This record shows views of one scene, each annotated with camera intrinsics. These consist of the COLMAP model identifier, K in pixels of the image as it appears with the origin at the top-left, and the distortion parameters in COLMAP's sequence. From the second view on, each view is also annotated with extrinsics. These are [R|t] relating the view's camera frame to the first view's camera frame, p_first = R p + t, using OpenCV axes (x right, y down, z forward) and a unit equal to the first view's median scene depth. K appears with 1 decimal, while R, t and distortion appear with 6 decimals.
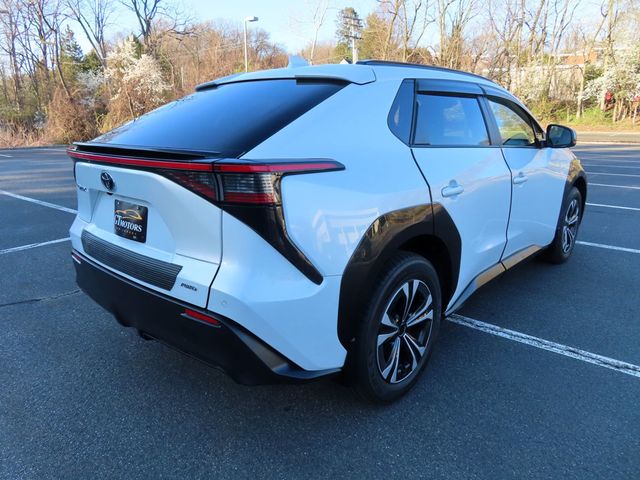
lens RADIAL K [[459.3, 0, 320.2], [0, 459.3, 238.7], [0, 0, 1]] dist [-0.000878, 0.001430]
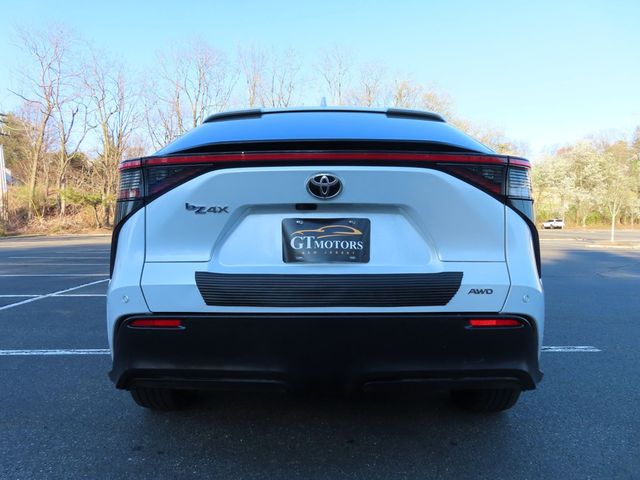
lens RADIAL K [[459.3, 0, 319.2], [0, 459.3, 242.6], [0, 0, 1]] dist [-0.000878, 0.001430]
pose [[0.765867, -0.031882, 0.642208, -0.971901], [0.169295, 0.973528, -0.153564, 0.085291], [-0.620312, 0.226332, 0.750991, 0.439300]]
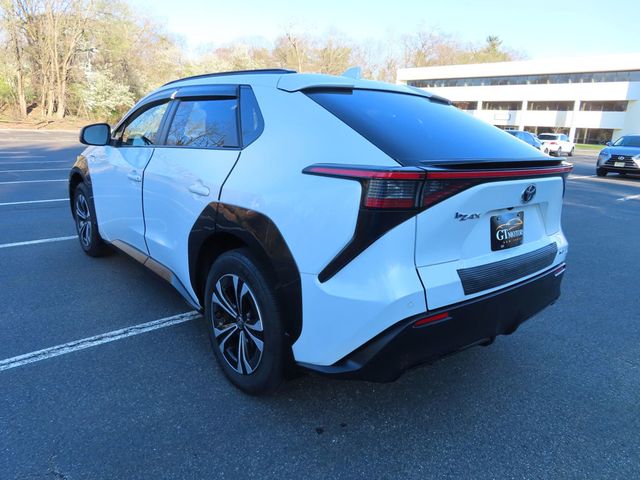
lens RADIAL K [[459.3, 0, 323.4], [0, 459.3, 244.3], [0, 0, 1]] dist [-0.000878, 0.001430]
pose [[0.164730, -0.242895, 0.955964, -1.563575], [0.215047, 0.954732, 0.205526, -0.332524], [-0.962610, 0.171721, 0.209506, 1.253158]]
